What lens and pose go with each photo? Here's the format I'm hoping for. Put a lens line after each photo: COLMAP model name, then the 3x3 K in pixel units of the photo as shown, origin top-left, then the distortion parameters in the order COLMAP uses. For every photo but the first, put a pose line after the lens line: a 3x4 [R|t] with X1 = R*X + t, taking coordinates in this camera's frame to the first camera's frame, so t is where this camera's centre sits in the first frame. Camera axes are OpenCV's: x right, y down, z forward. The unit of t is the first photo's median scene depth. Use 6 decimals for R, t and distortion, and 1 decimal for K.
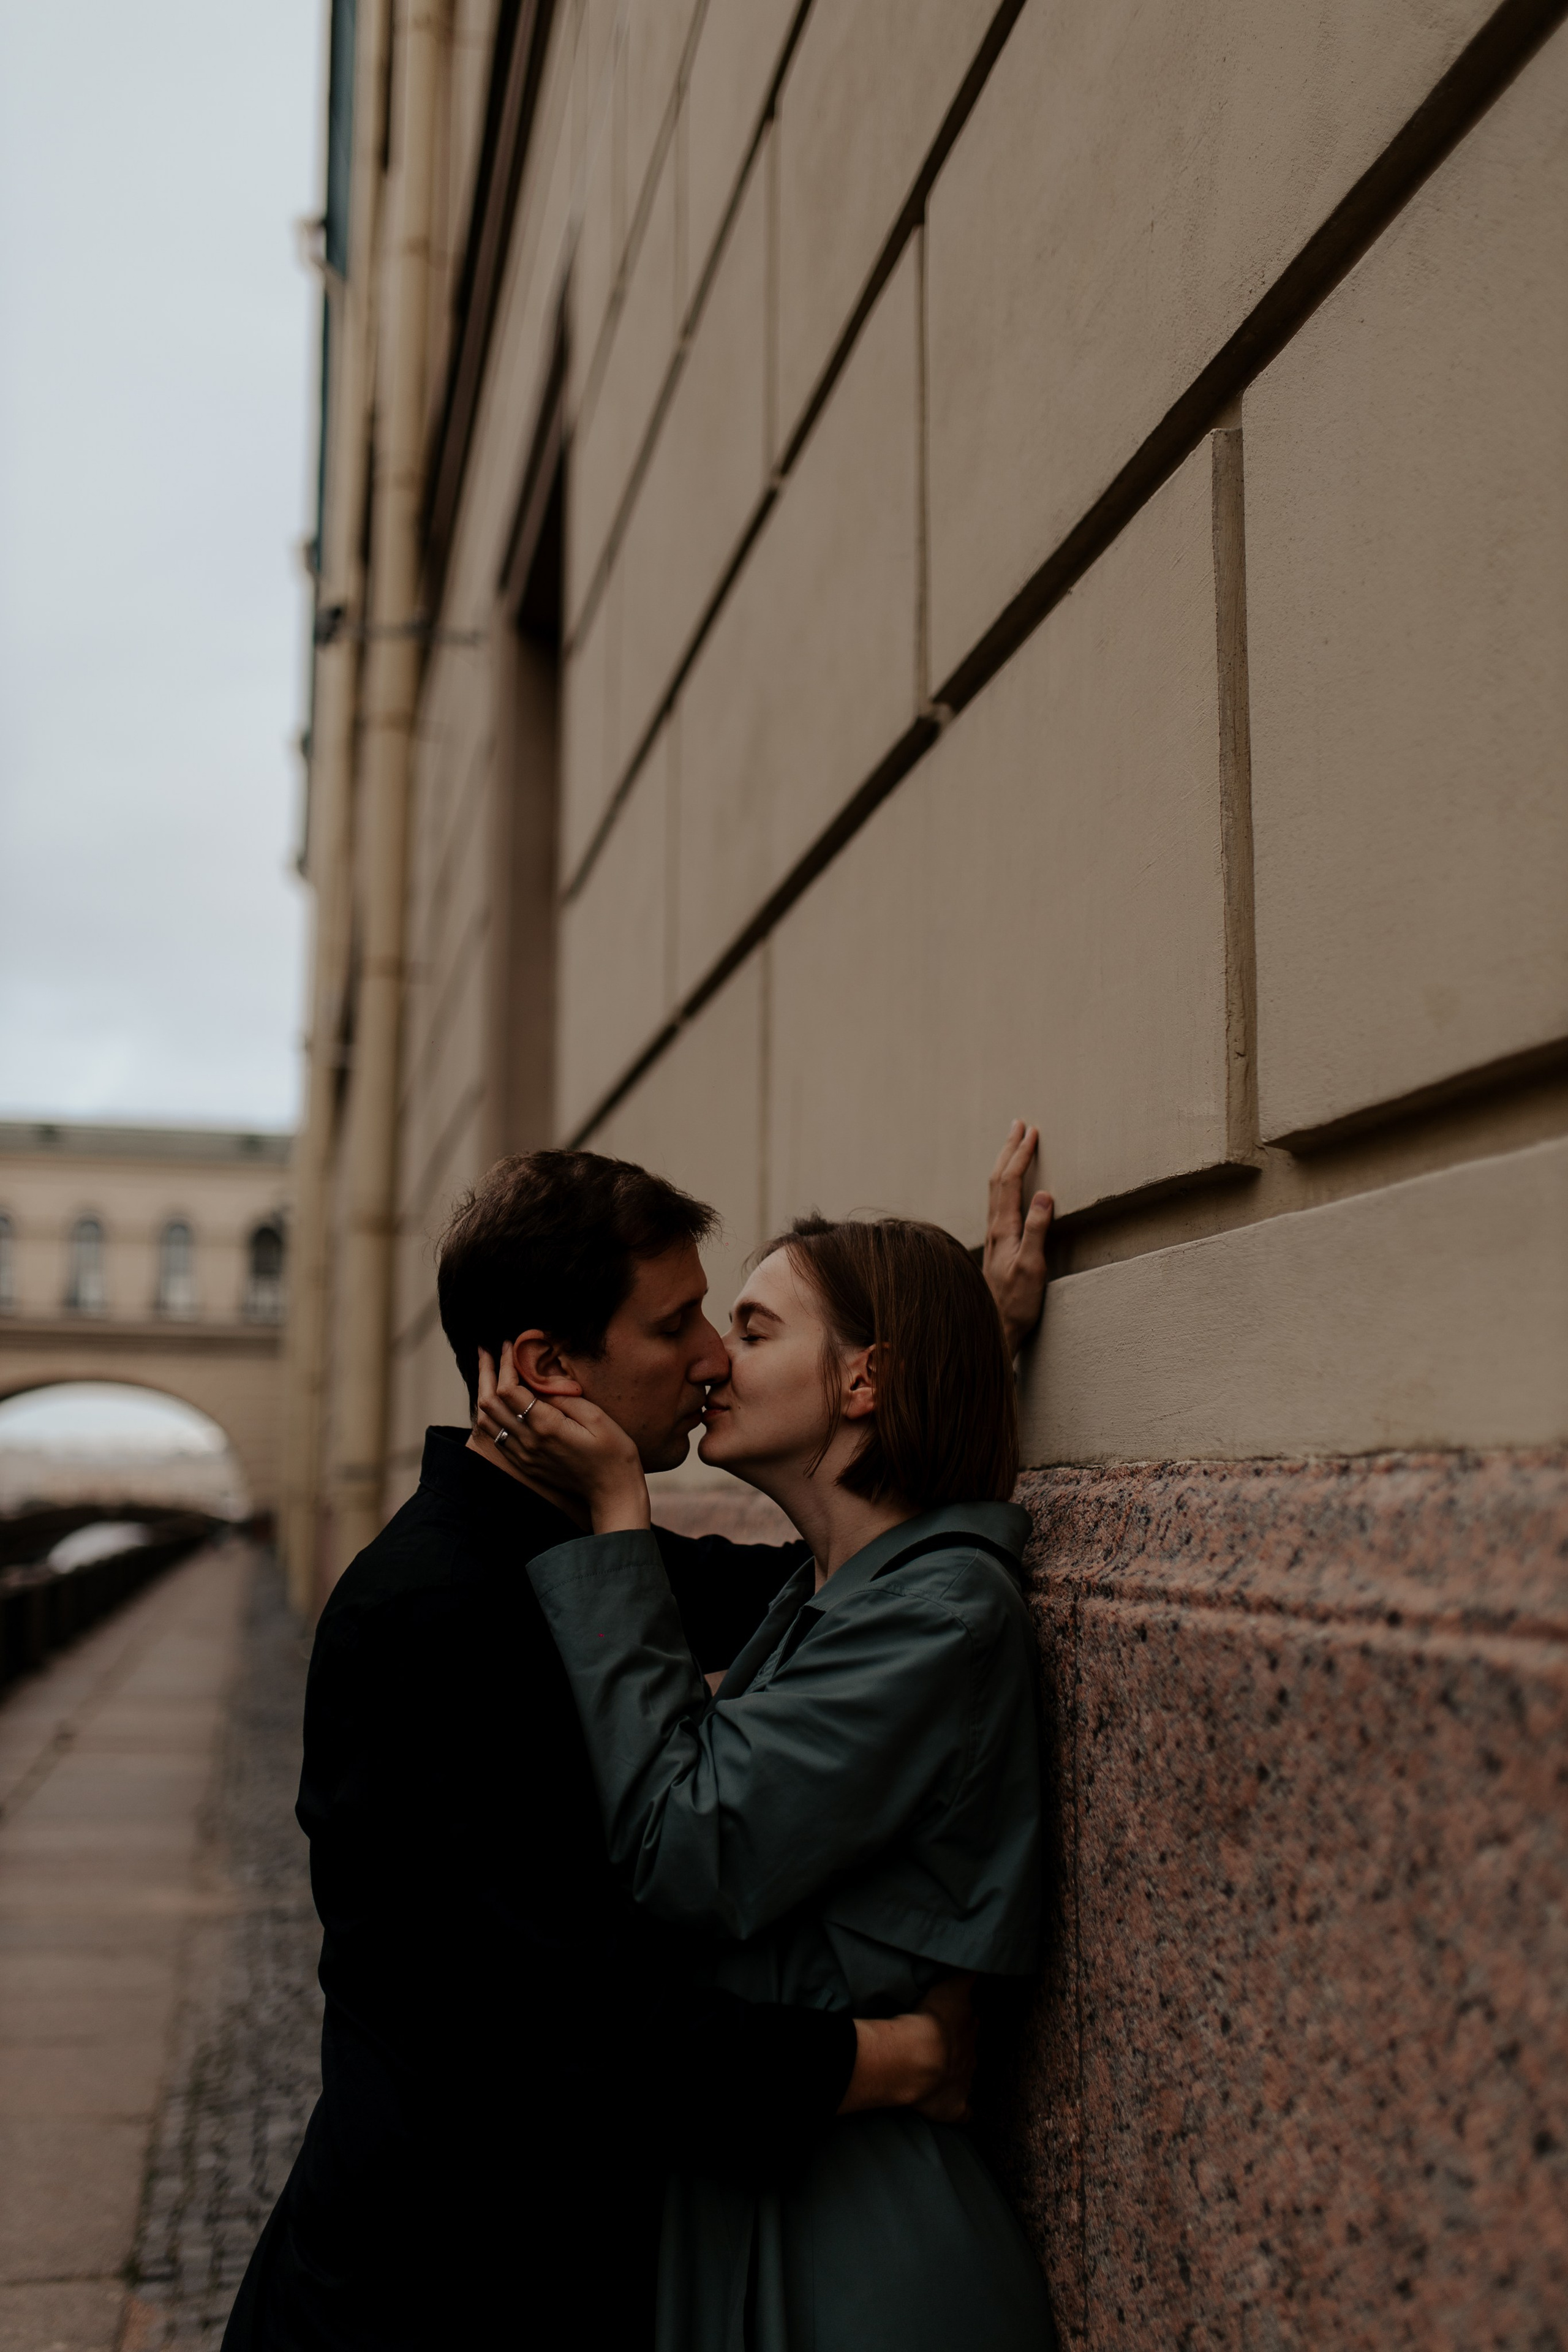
lens RADIAL K [[2196.7, 0, 812.2], [0, 2196.7, 1181.0], [0, 0, 1]] dist [-0.031438, 0.123919]
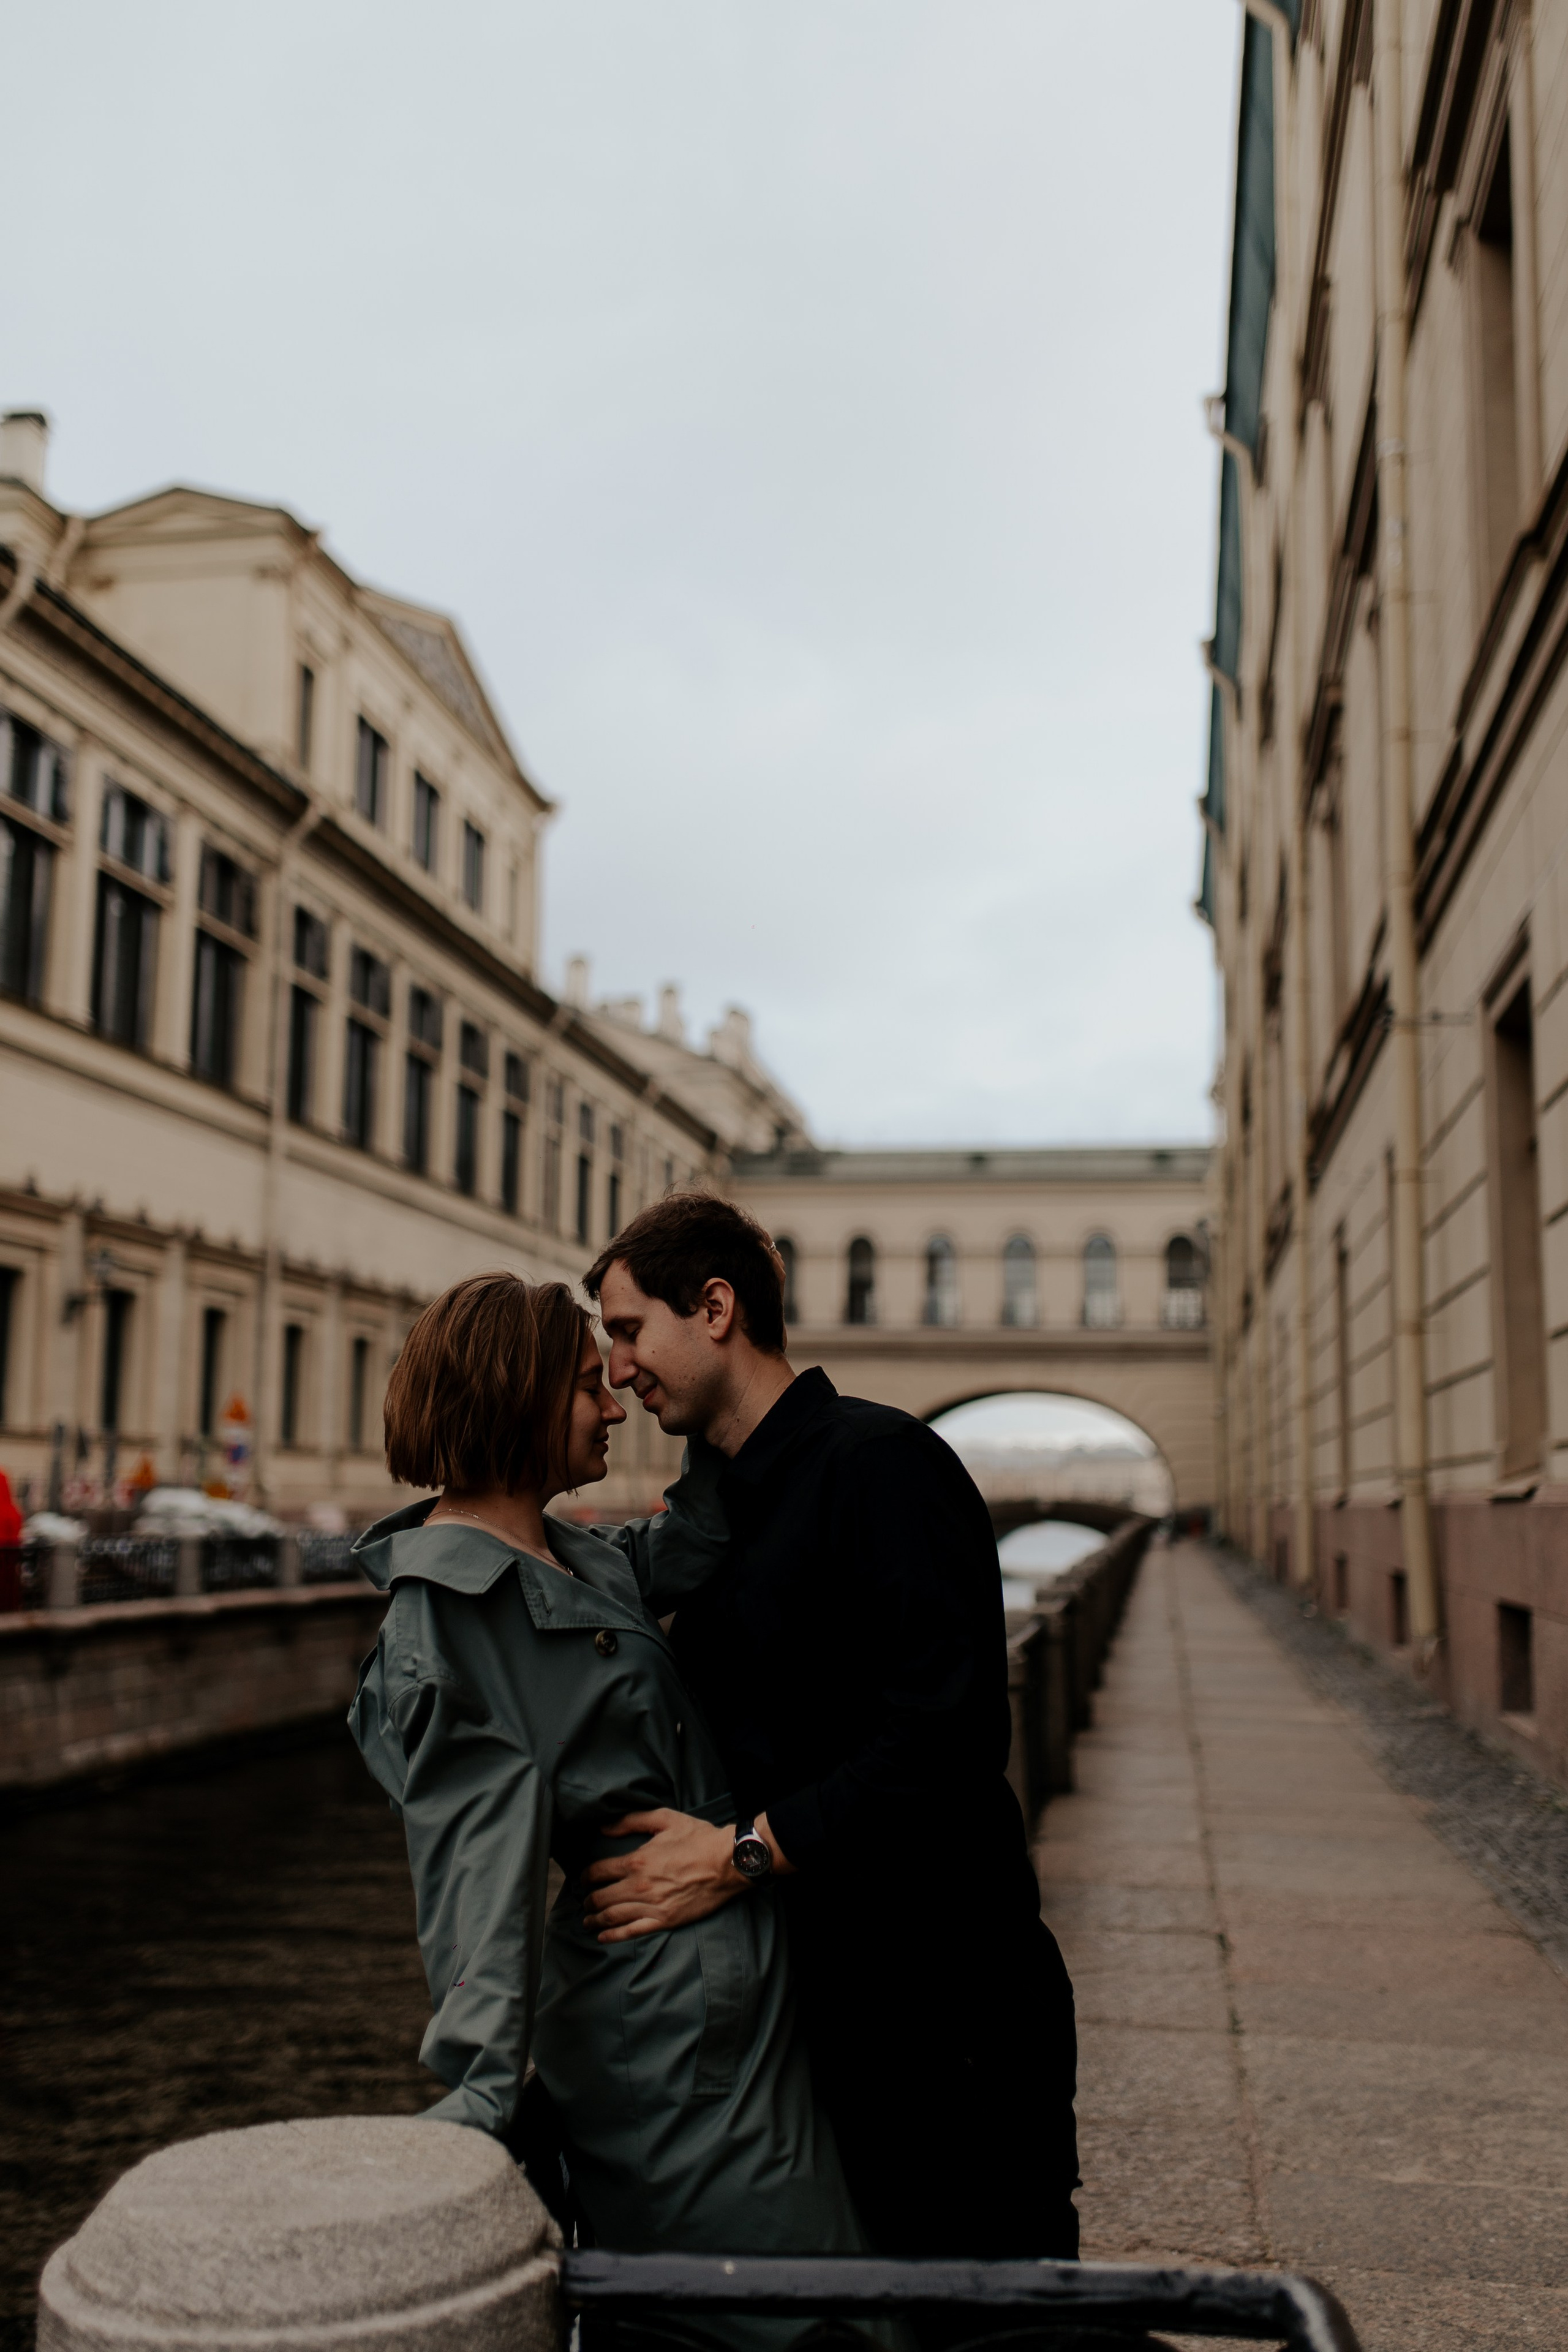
lens RADIAL K [[2271.1, 0, 776.1], [0, 2271.1, 1180.4], [0, 0, 1]] dist [-0.016590, 0.091965]
pose [[0.917284, -0.049695, -0.395121, 0.317727], [0.051234, 0.998664, -0.006664, -0.701749], [0.394925, -0.014131, 0.918605, -5.254697]]
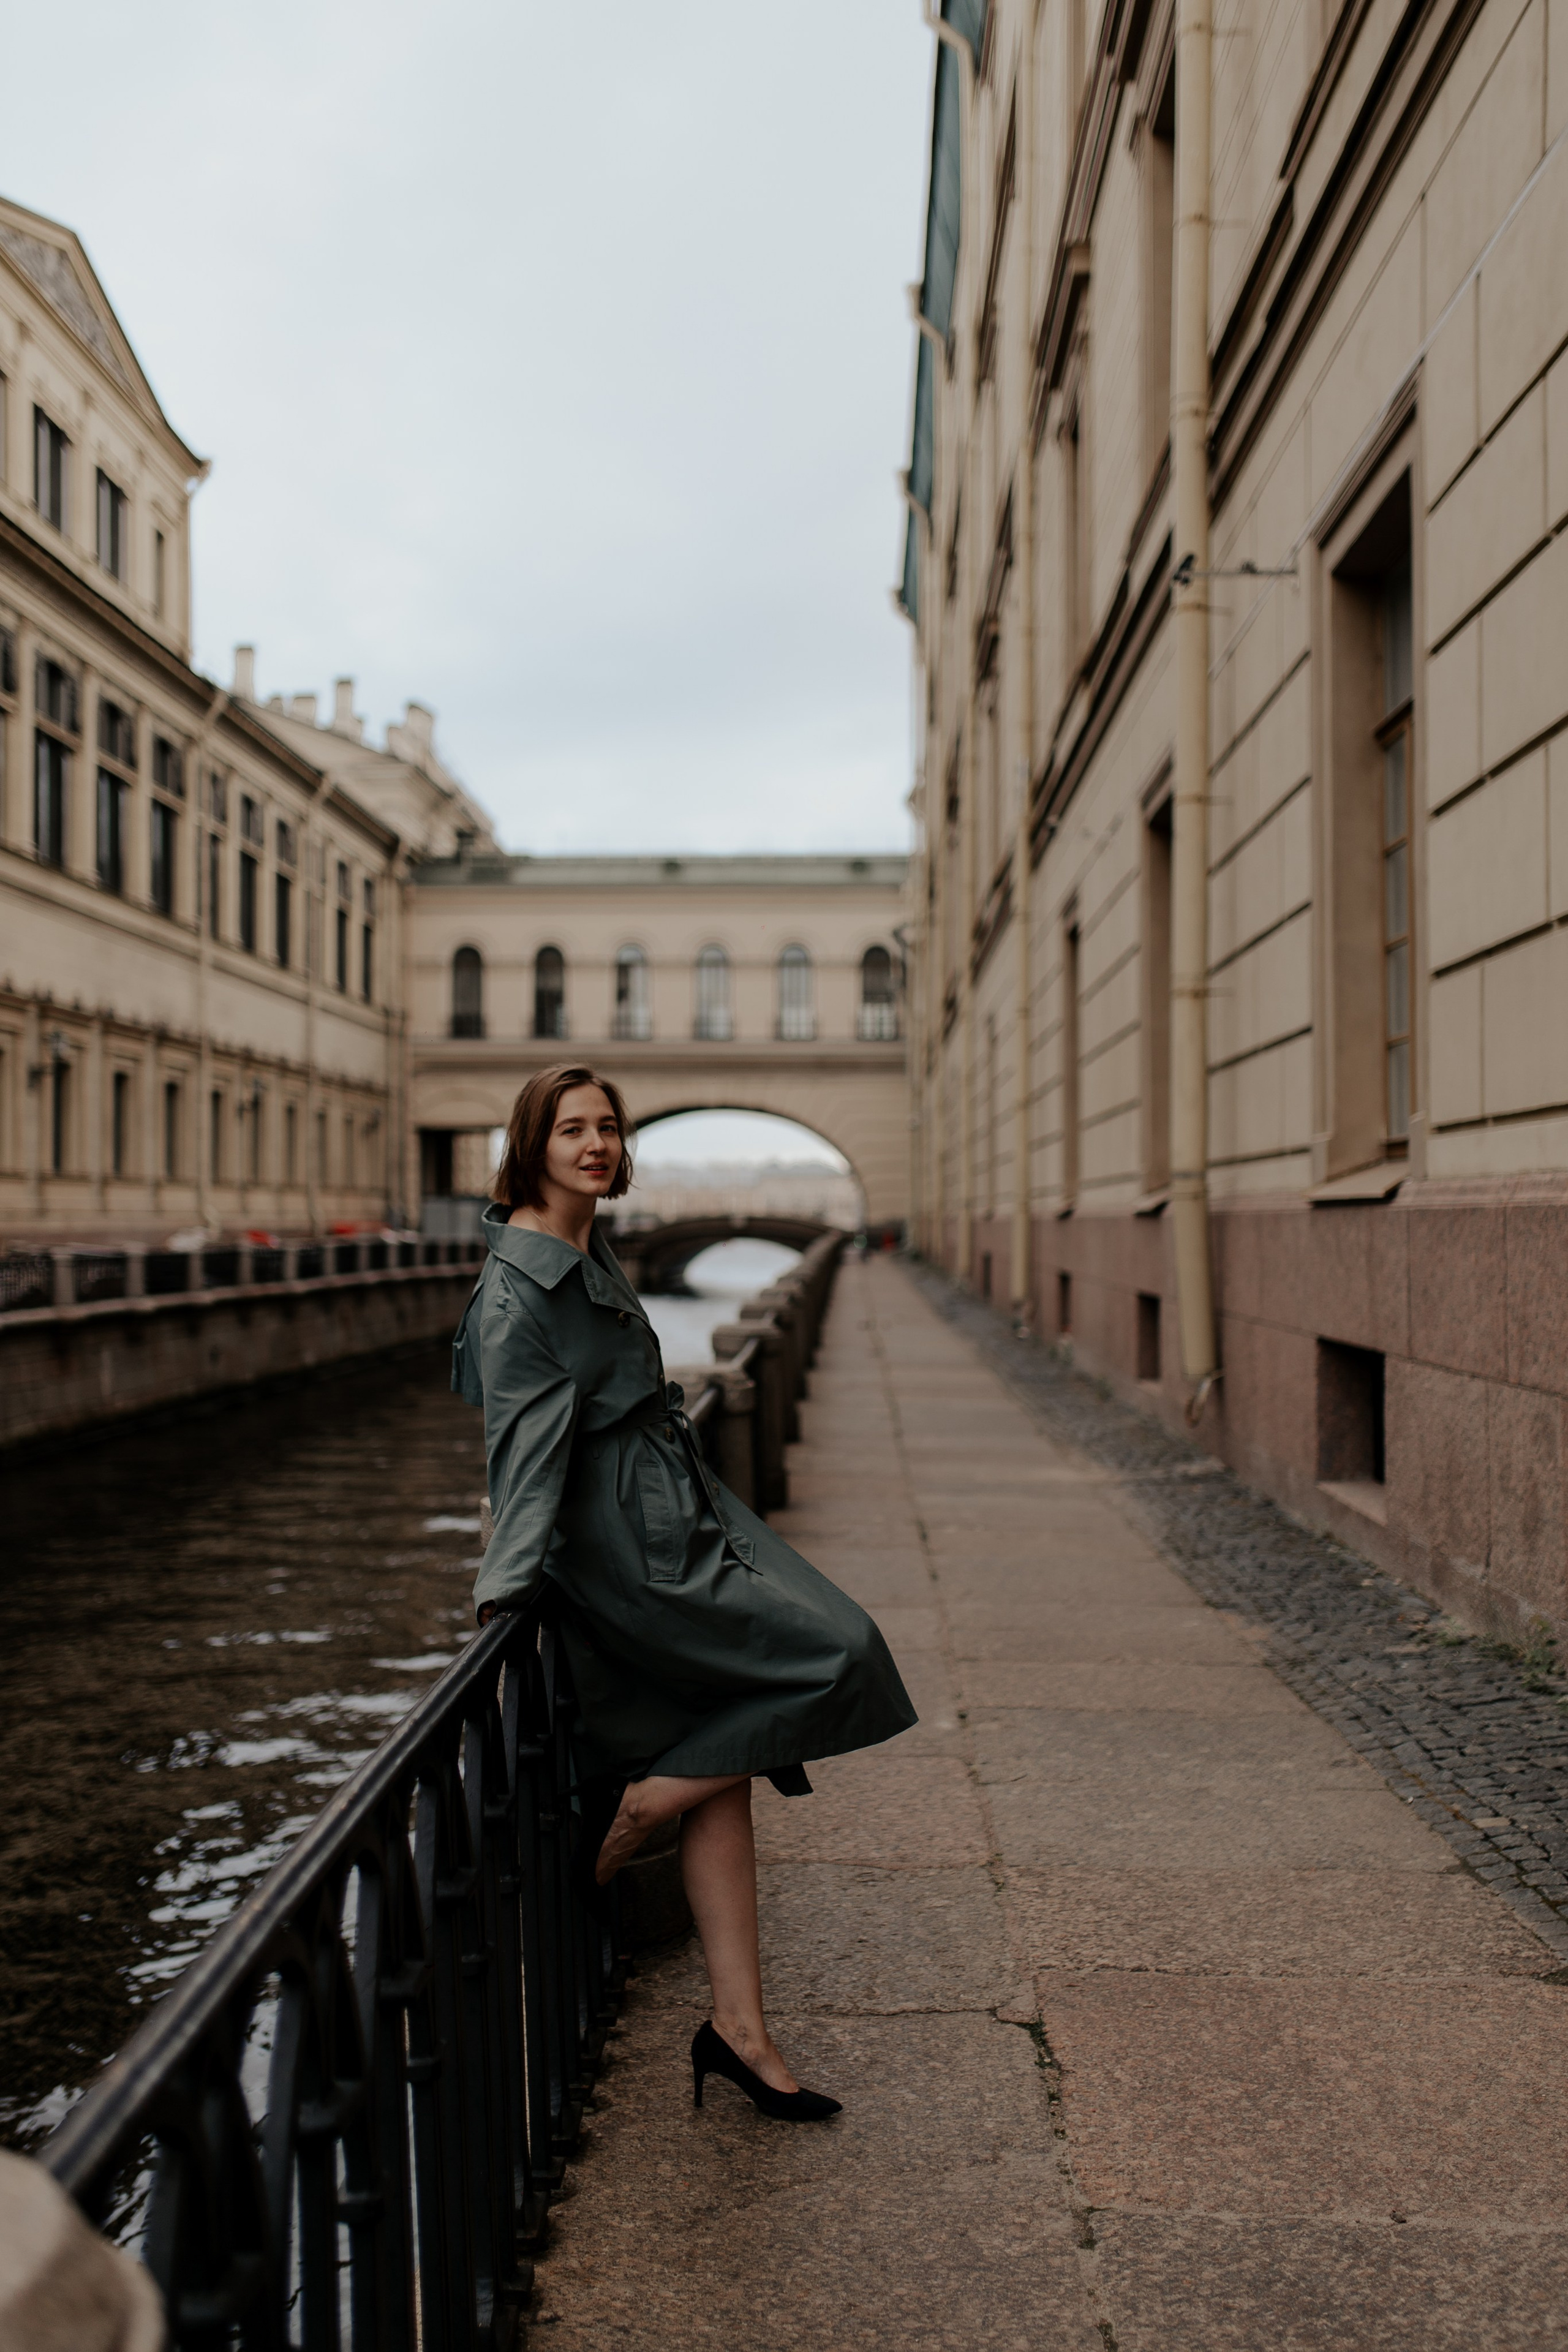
lens RADIAL K [[2253.5, 0, 784.0], [0, 2253.5, 1172.0], [0, 0, 1]] dist [-0.026871, 0.114900]
pose [[0.962976, -0.010360, -0.269390, -0.452415], [0.044001, 0.991902, 0.119143, -0.301412], [0.265974, -0.126585, 0.955633, -2.593561]]
